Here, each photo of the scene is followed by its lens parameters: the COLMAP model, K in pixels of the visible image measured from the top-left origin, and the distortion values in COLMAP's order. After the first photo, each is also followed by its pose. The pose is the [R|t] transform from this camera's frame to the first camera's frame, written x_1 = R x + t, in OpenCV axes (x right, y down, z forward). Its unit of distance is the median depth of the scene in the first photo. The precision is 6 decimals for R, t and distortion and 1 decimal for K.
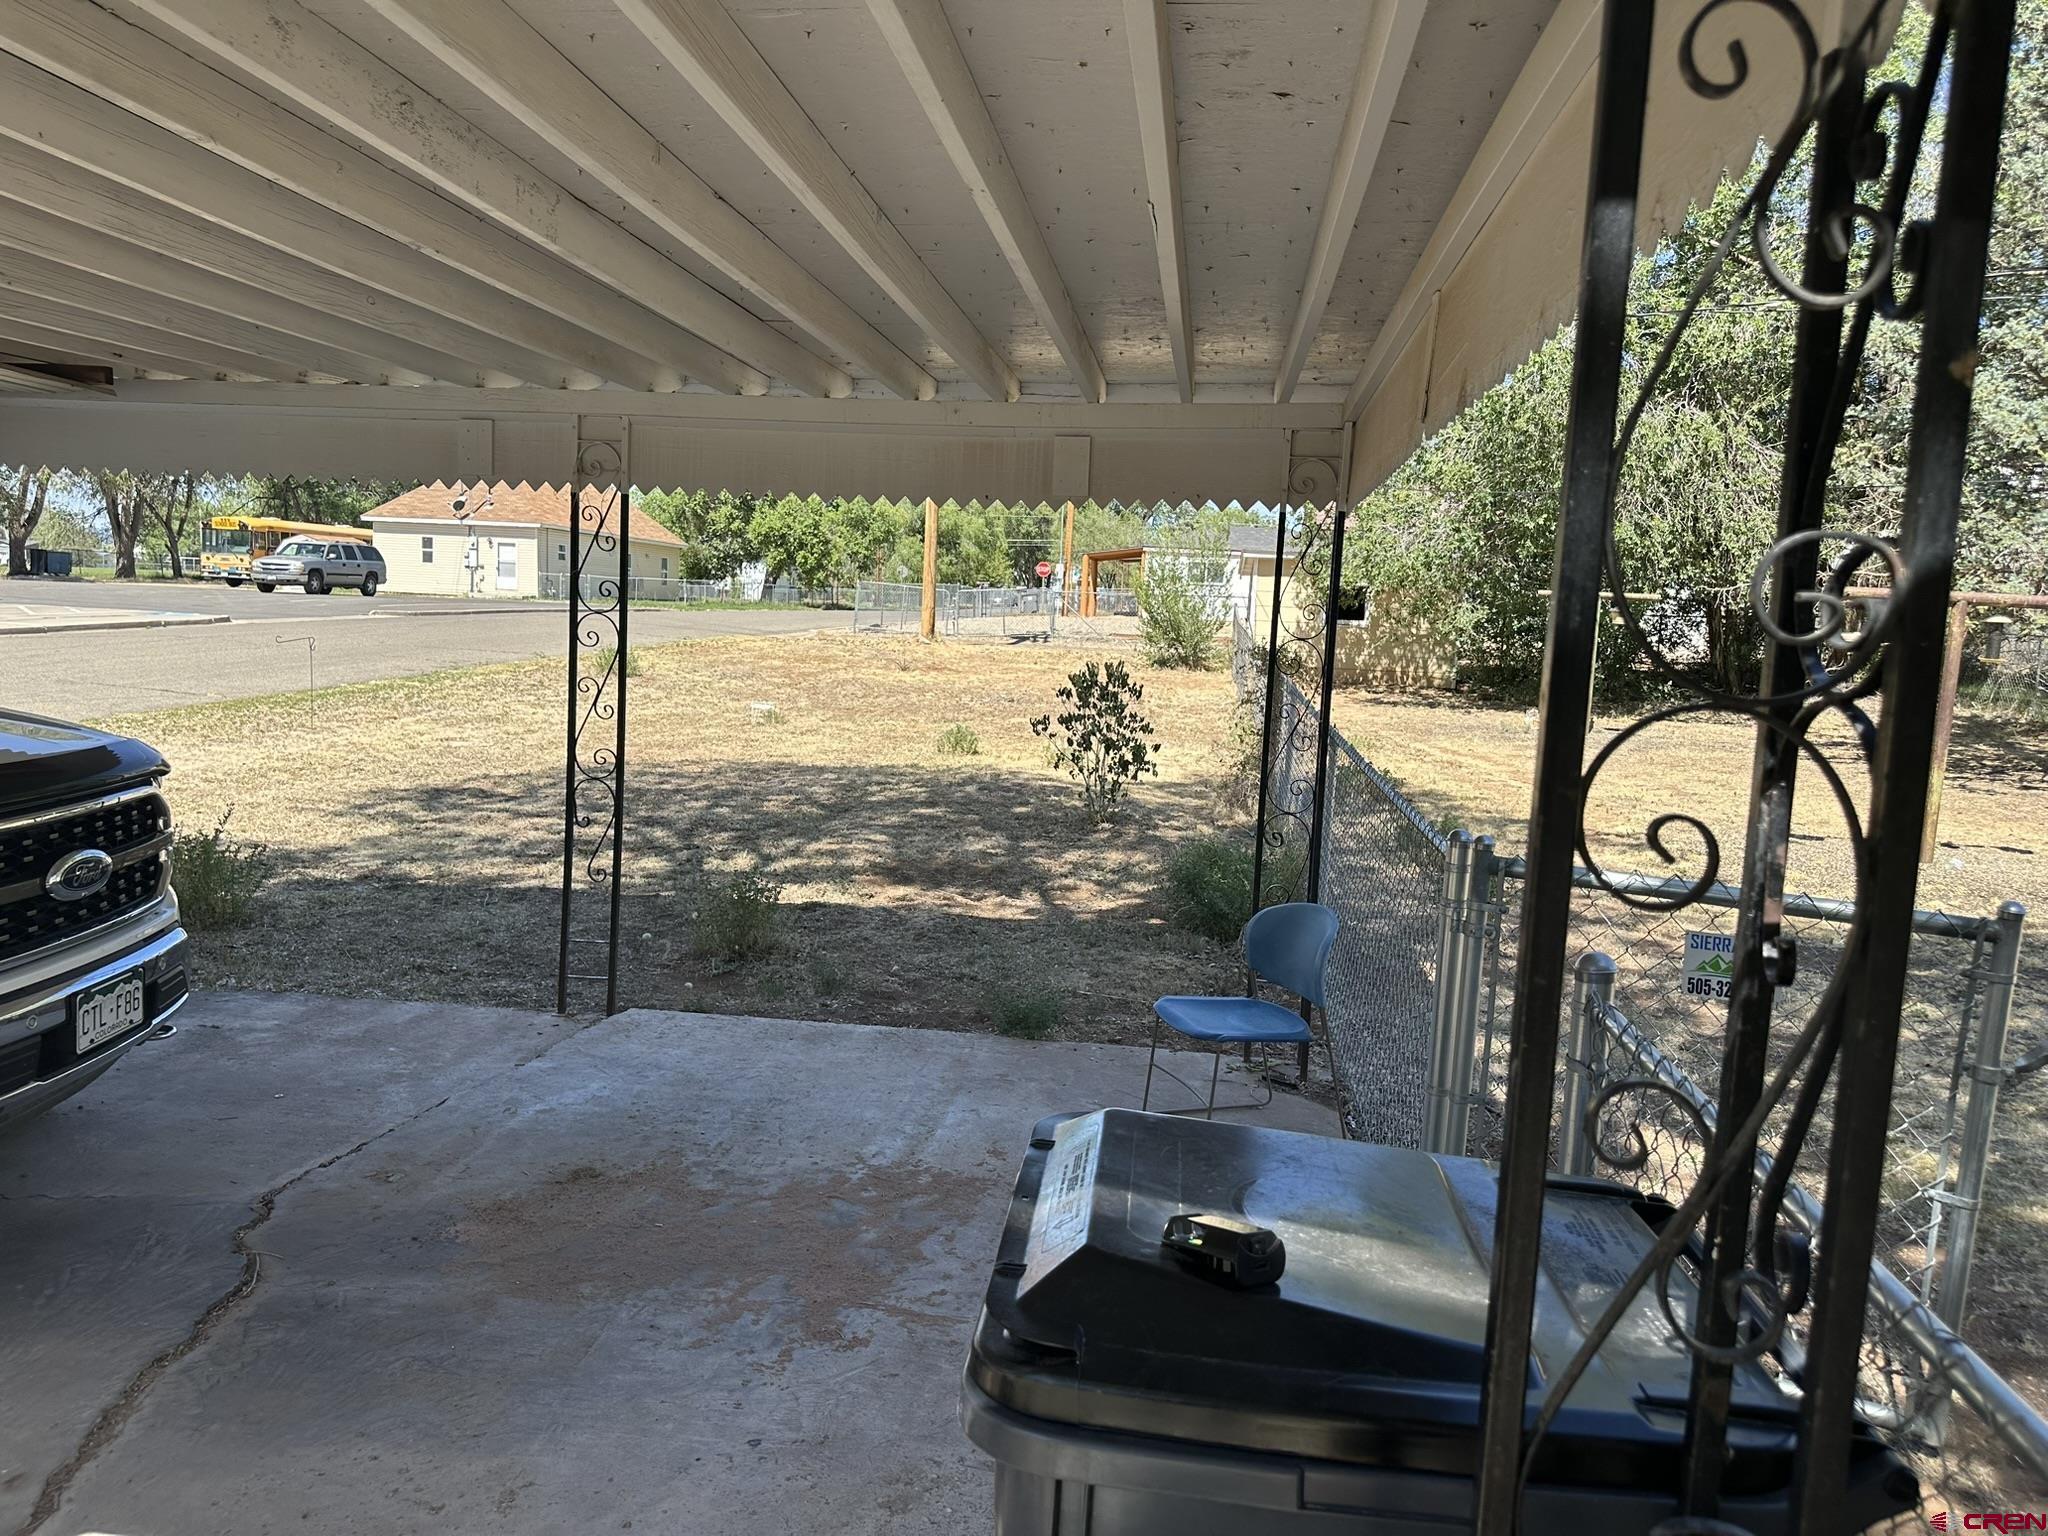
lens RADIAL K [[1453.7, 0, 1021.4], [0, 1453.7, 768.7], [0, 0, 1]] dist [0.061130, -0.078833]
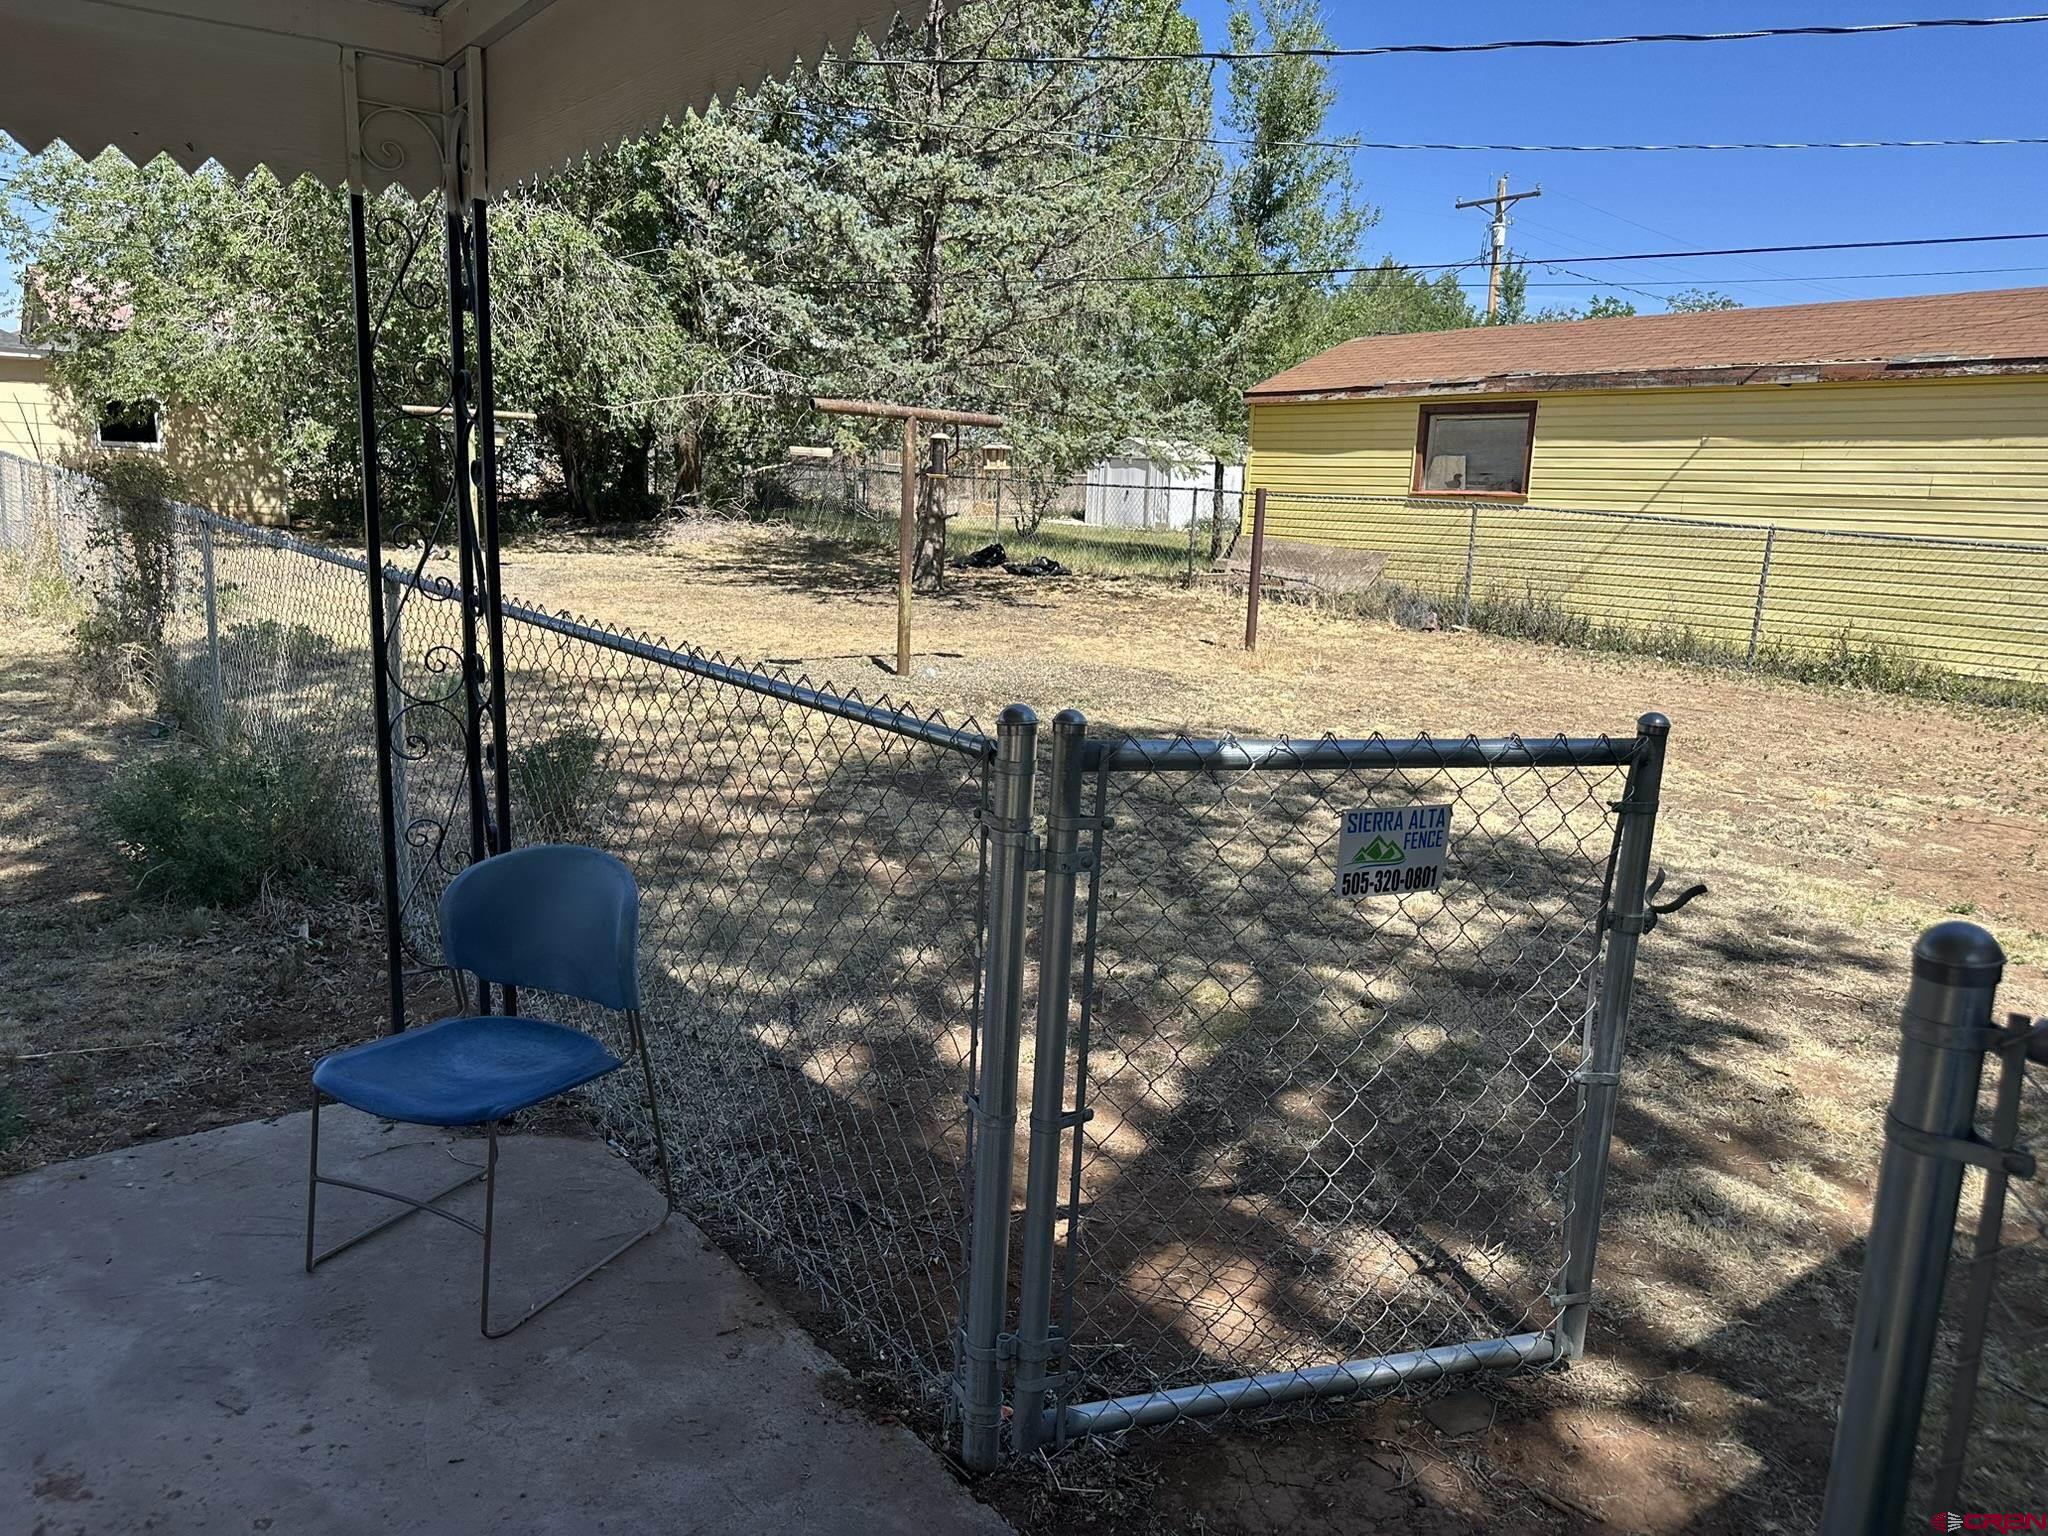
lens RADIAL K [[1453.7, 0, 1032.2], [0, 1453.7, 761.3], [0, 0, 1]] dist [0.061130, -0.078833]
pose [[0.698233, -0.144697, 0.701094, -0.022558], [0.071802, 0.988576, 0.132521, -0.002471], [-0.712261, -0.042190, 0.700646, 0.106750]]
